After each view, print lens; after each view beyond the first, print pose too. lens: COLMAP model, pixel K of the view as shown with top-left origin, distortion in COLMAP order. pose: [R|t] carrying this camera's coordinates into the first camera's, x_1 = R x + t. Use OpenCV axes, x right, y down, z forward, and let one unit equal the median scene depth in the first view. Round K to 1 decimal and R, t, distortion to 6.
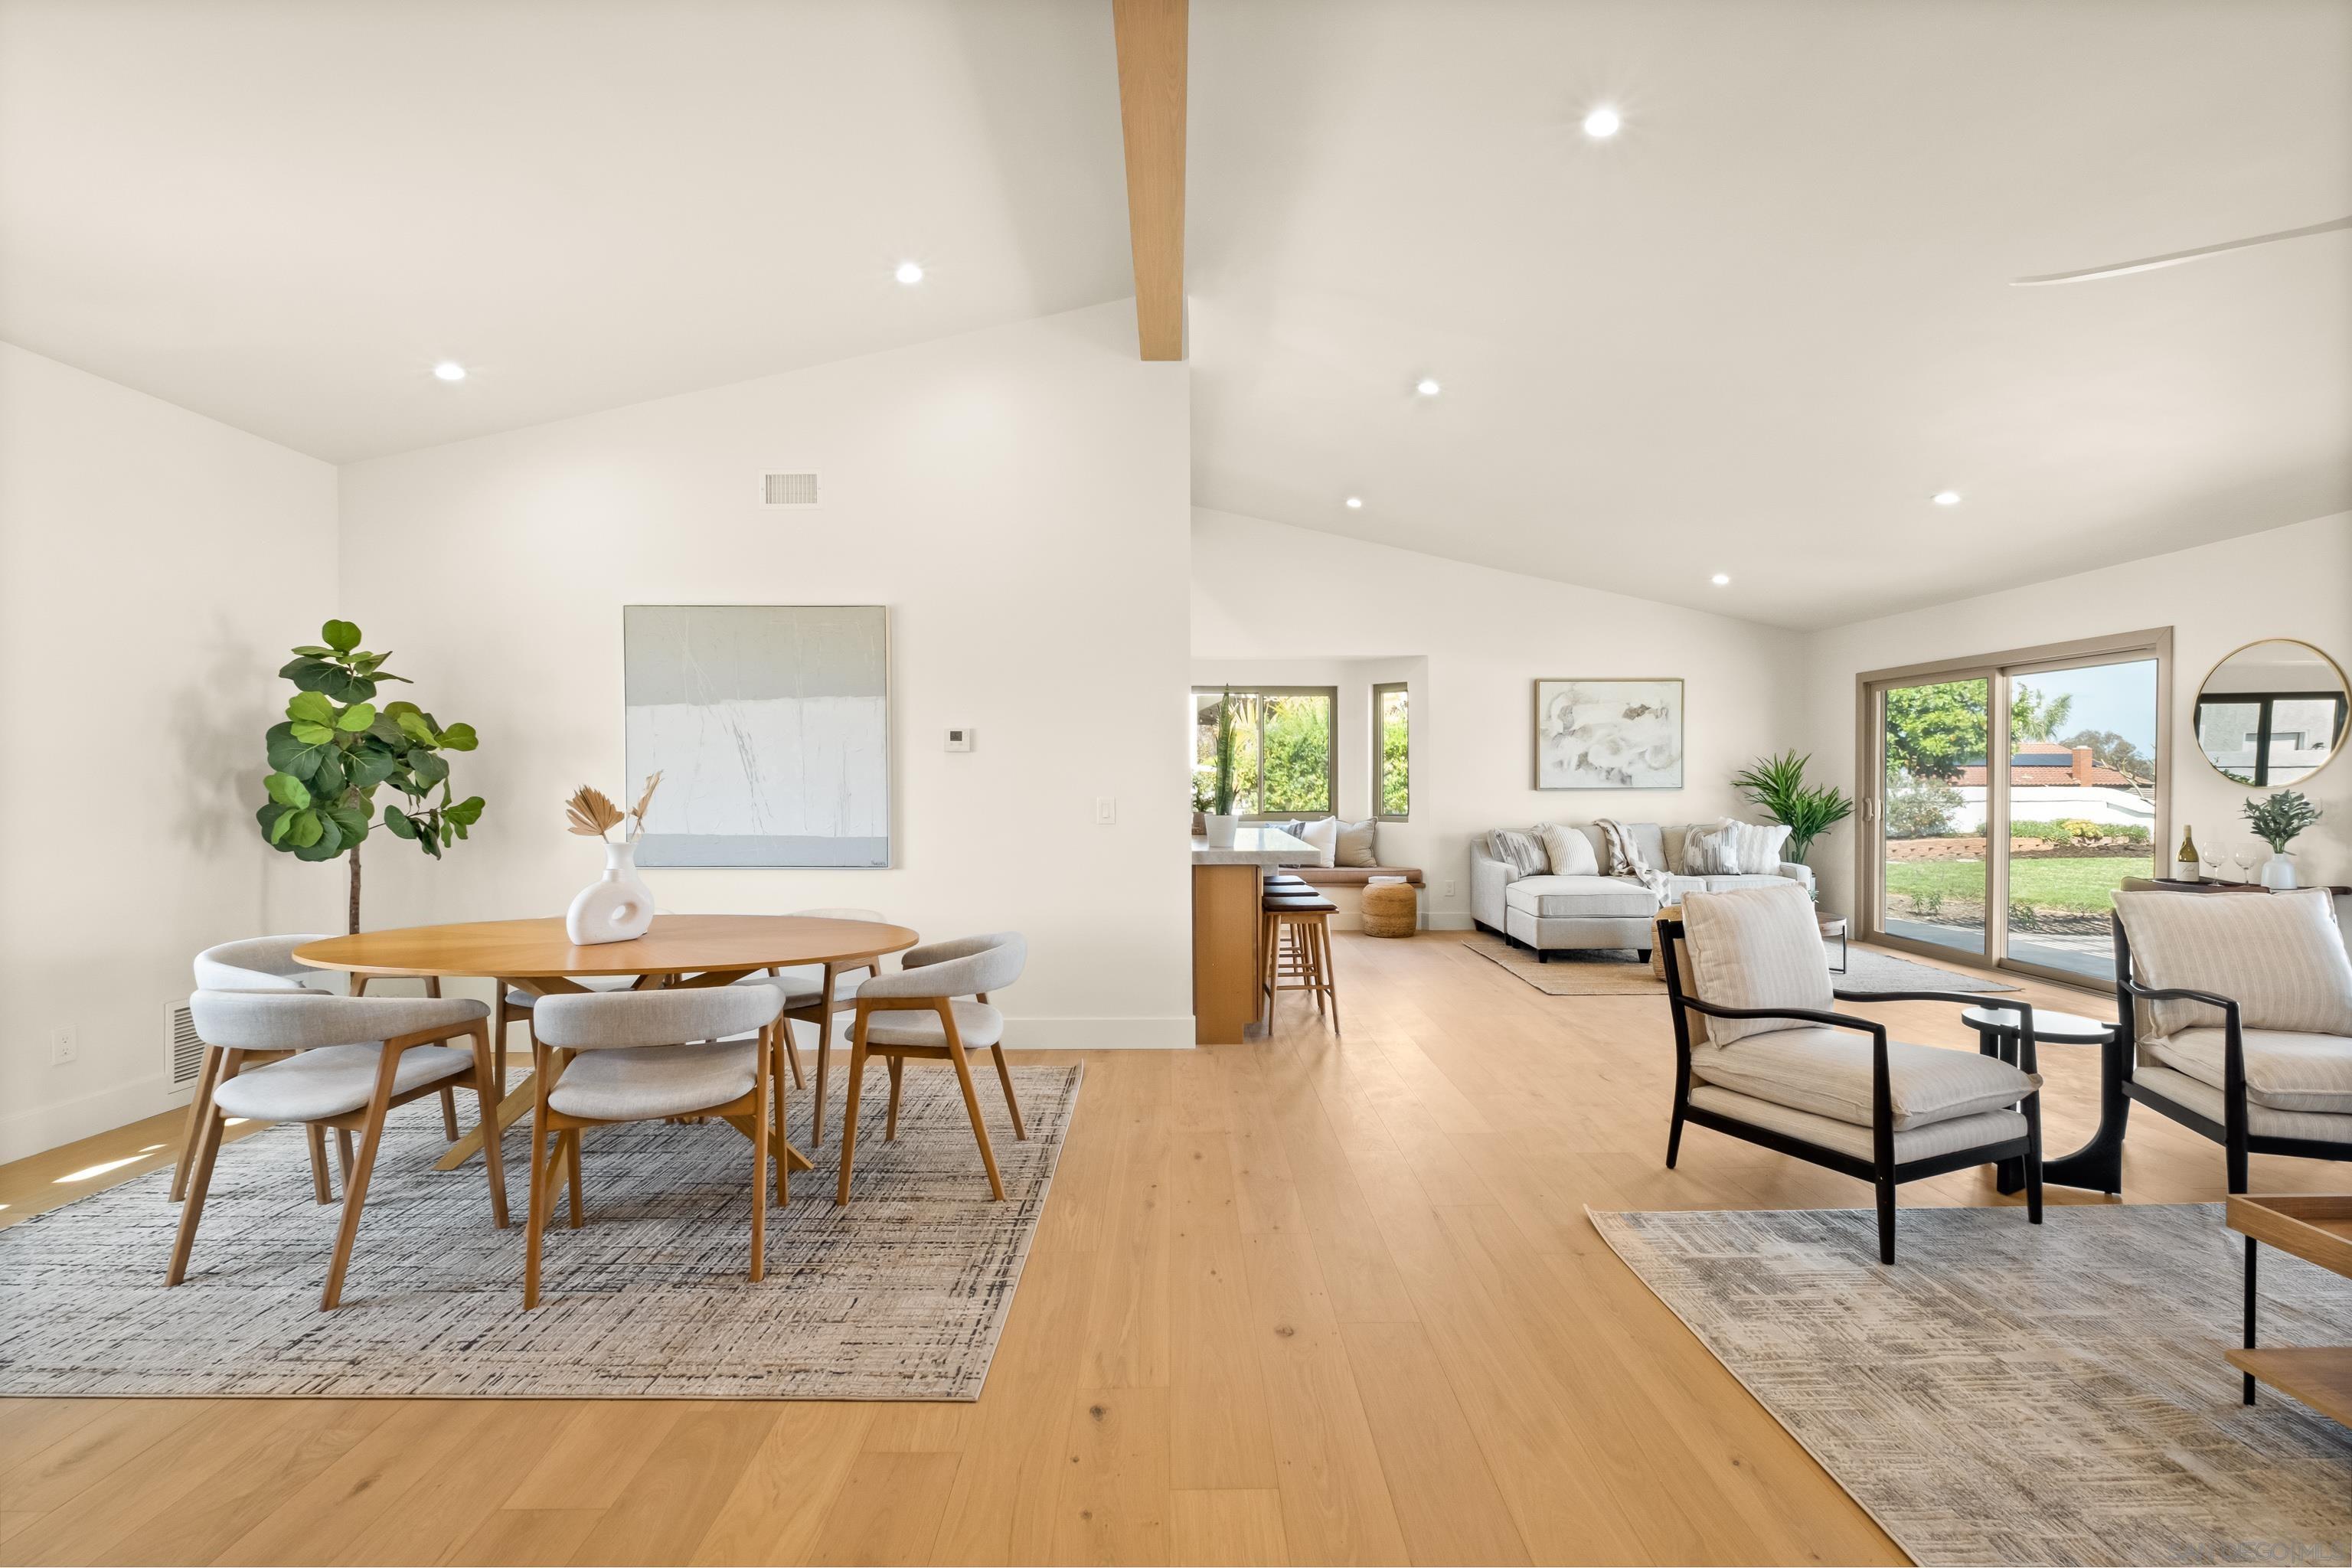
lens RADIAL K [[1028.6, 0, 1178.3], [0, 1028.6, 786.4], [0, 0, 1]] dist [-0.005666, 0.001594]
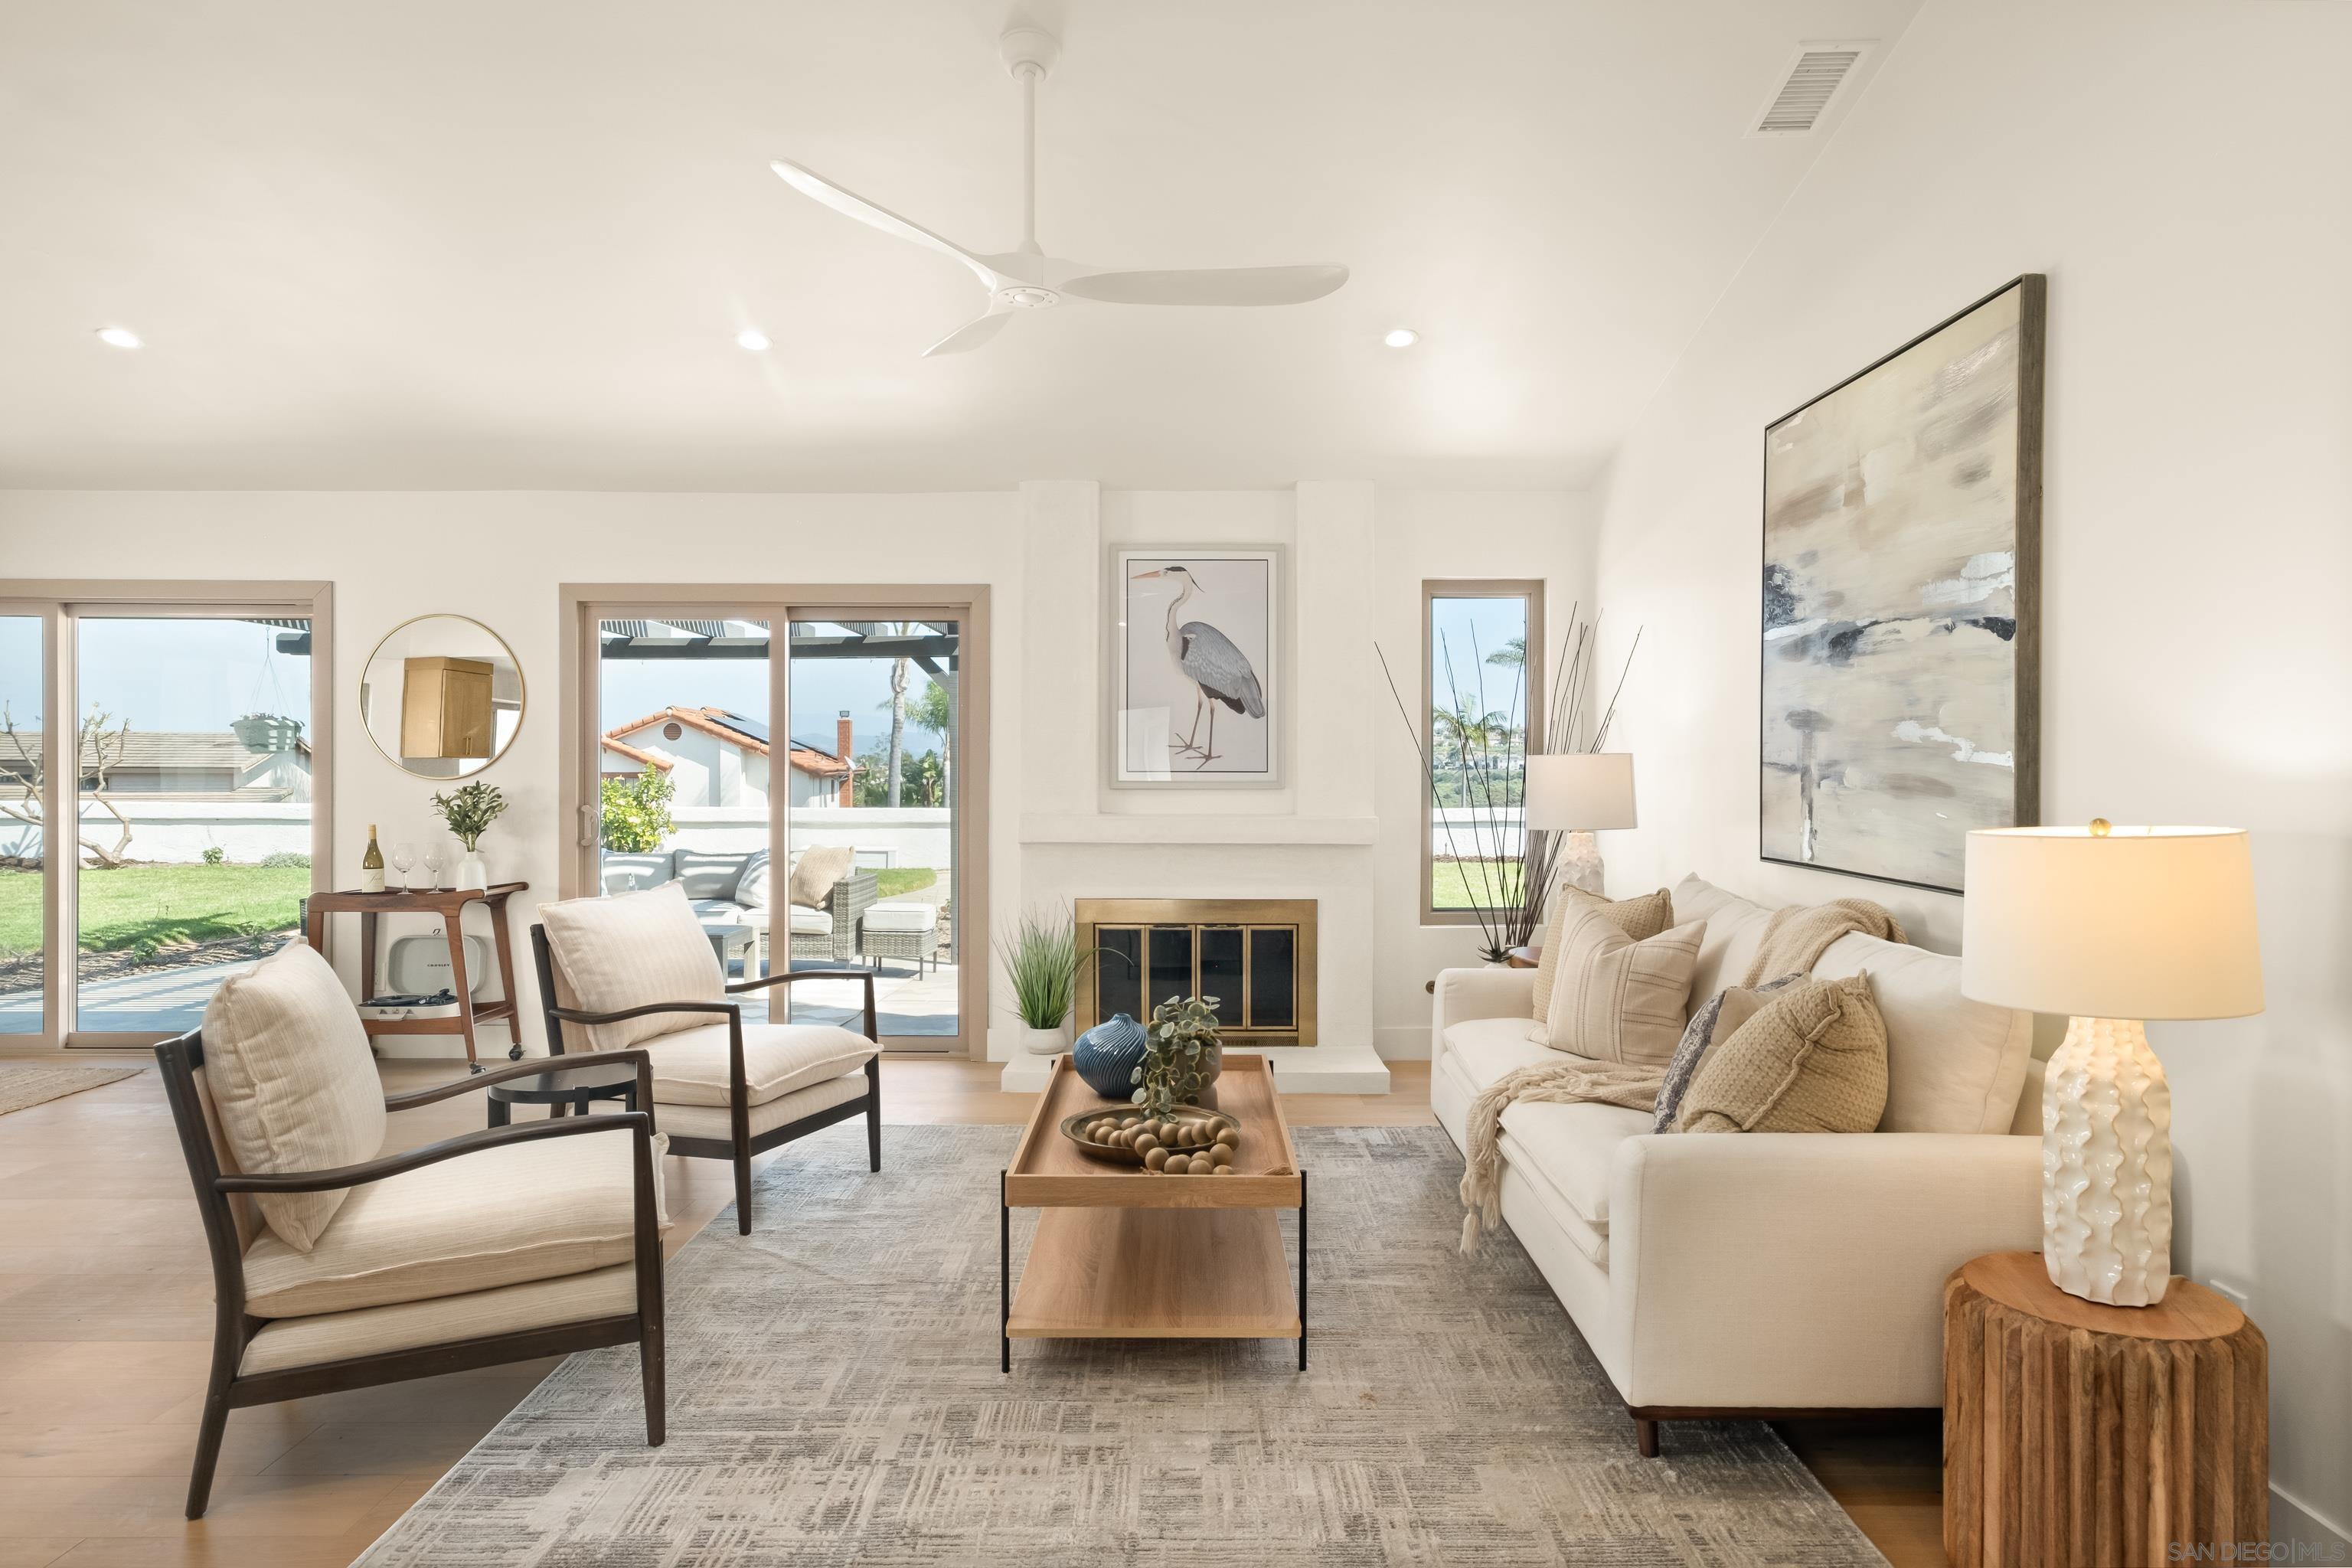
lens RADIAL K [[1416.3, 0, 1176.7], [0, 1416.3, 777.5], [0, 0, 1]] dist [-0.003187, -0.001446]
pose [[-0.003115, -0.002840, 0.999991, -0.238491], [0.004884, 0.999984, 0.002855, -0.000861], [-0.999983, 0.004893, -0.003102, 0.515488]]
